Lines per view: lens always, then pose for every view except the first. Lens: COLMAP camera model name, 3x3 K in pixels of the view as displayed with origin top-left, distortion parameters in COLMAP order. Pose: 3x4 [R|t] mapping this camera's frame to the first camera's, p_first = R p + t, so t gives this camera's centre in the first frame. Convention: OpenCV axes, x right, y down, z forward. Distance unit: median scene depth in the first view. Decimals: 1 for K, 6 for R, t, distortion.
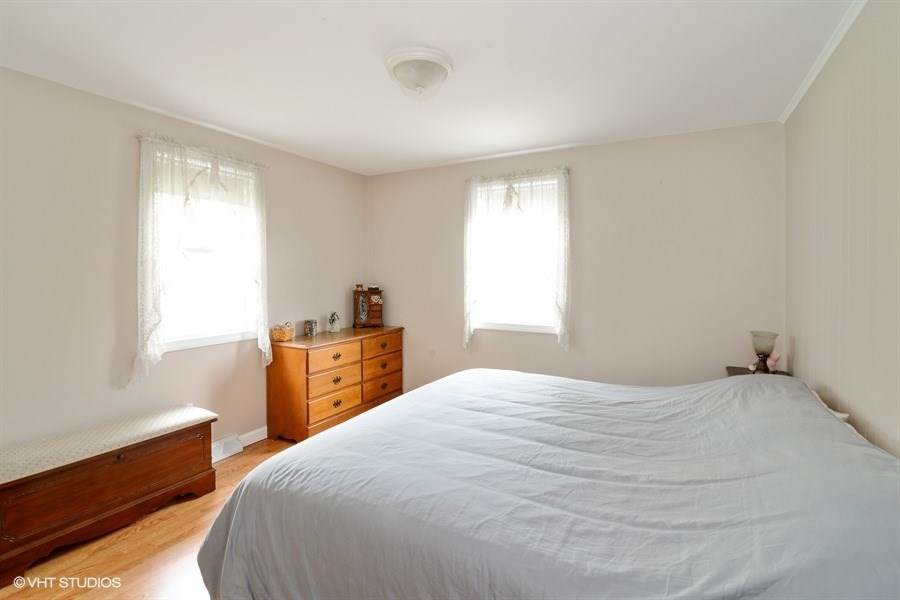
lens RADIAL K [[418.5, 0, 444.3], [0, 418.5, 288.9], [0, 0, 1]] dist [-0.022359, 0.000060]
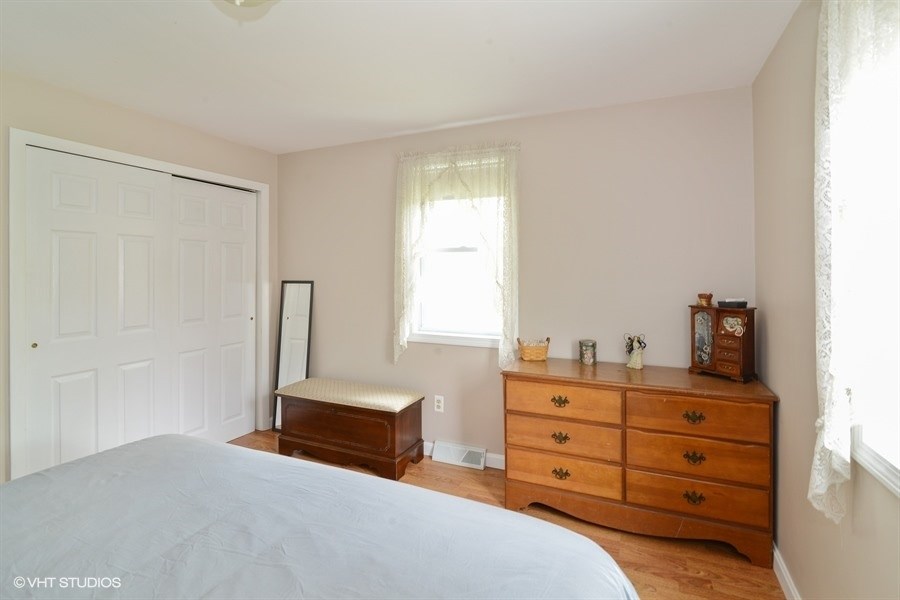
lens RADIAL K [[423.0, 0, 451.0], [0, 423.0, 268.9], [0, 0, 1]] dist [-0.029228, -0.000181]
pose [[0.101727, 0.002599, -0.994809, 0.378083], [-0.036816, 0.999321, -0.001154, -0.037335], [0.994131, 0.036742, 0.101754, 0.757417]]
